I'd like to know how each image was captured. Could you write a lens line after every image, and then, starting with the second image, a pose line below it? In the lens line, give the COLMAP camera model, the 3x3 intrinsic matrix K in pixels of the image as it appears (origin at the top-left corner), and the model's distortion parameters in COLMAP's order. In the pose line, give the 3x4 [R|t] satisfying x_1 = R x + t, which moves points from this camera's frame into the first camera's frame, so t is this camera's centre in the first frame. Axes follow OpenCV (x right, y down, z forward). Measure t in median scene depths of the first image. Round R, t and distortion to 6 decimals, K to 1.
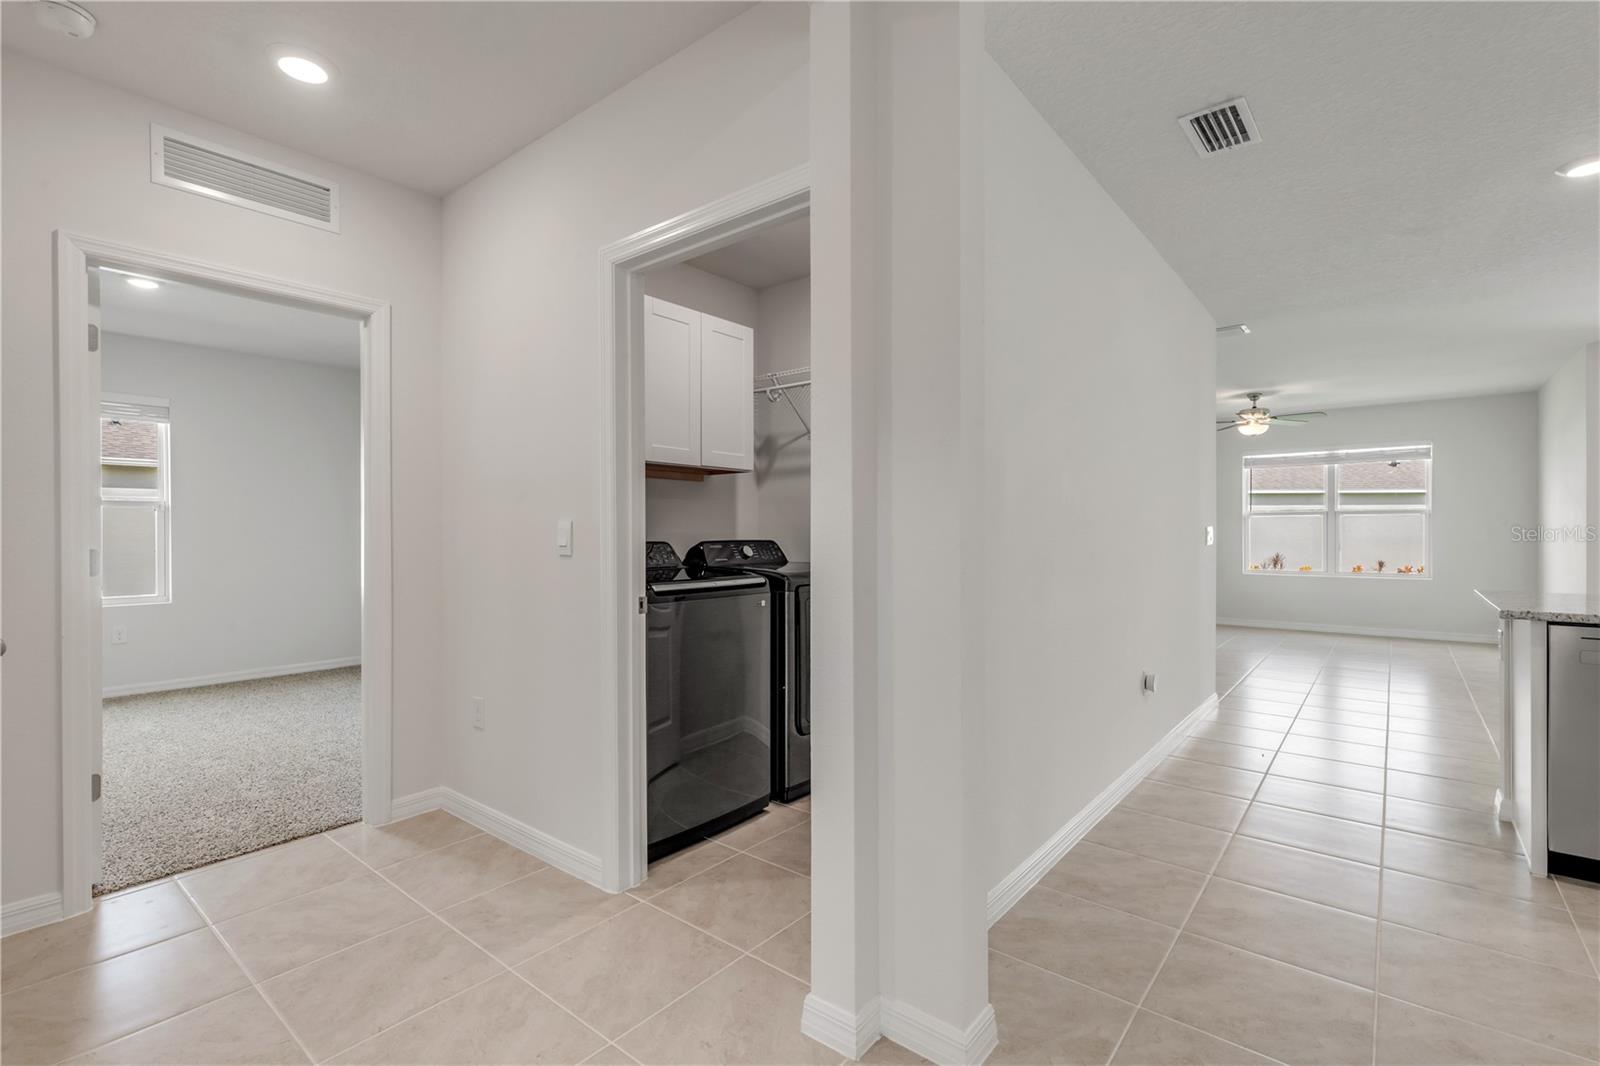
lens RADIAL K [[715.2, 0, 799.0], [0, 715.2, 530.8], [0, 0, 1]] dist [0.002583, 0.000606]
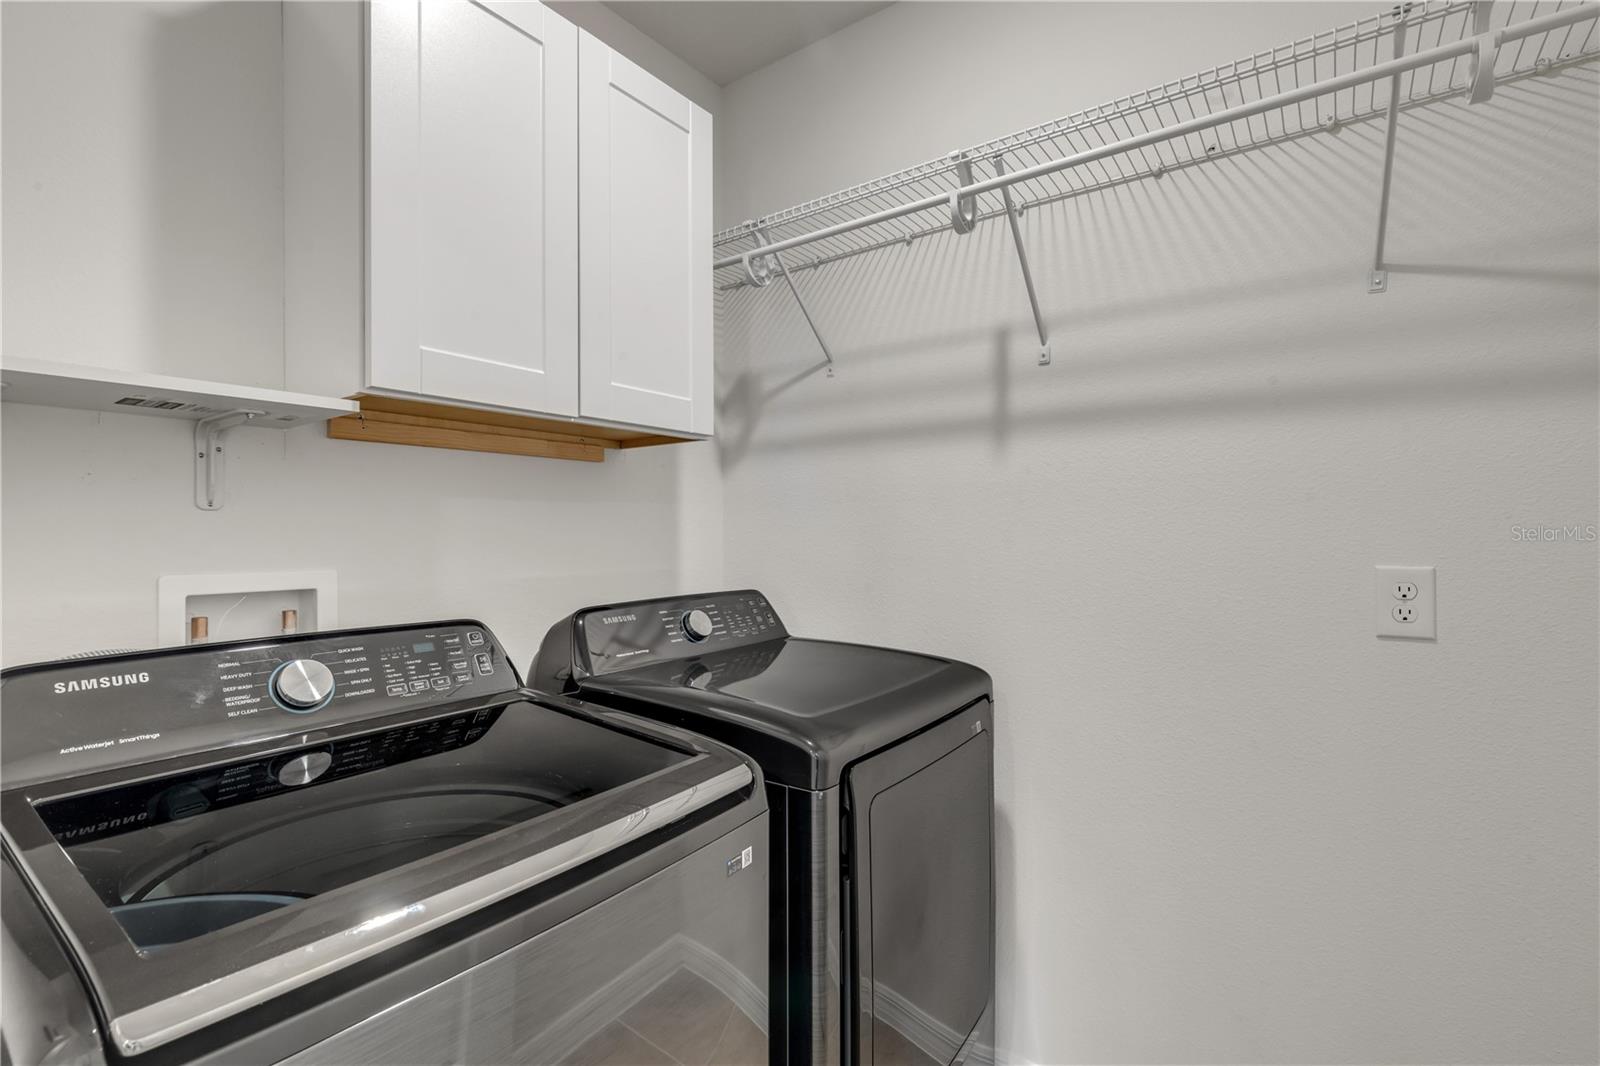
lens RADIAL K [[720.6, 0, 800.4], [0, 720.6, 529.0], [0, 0, 1]] dist [0.005817, -0.000300]
pose [[0.998545, -0.001478, 0.053913, -0.033586], [0.001381, 0.999997, 0.001833, -0.027215], [-0.053916, -0.001756, 0.998544, 0.546537]]
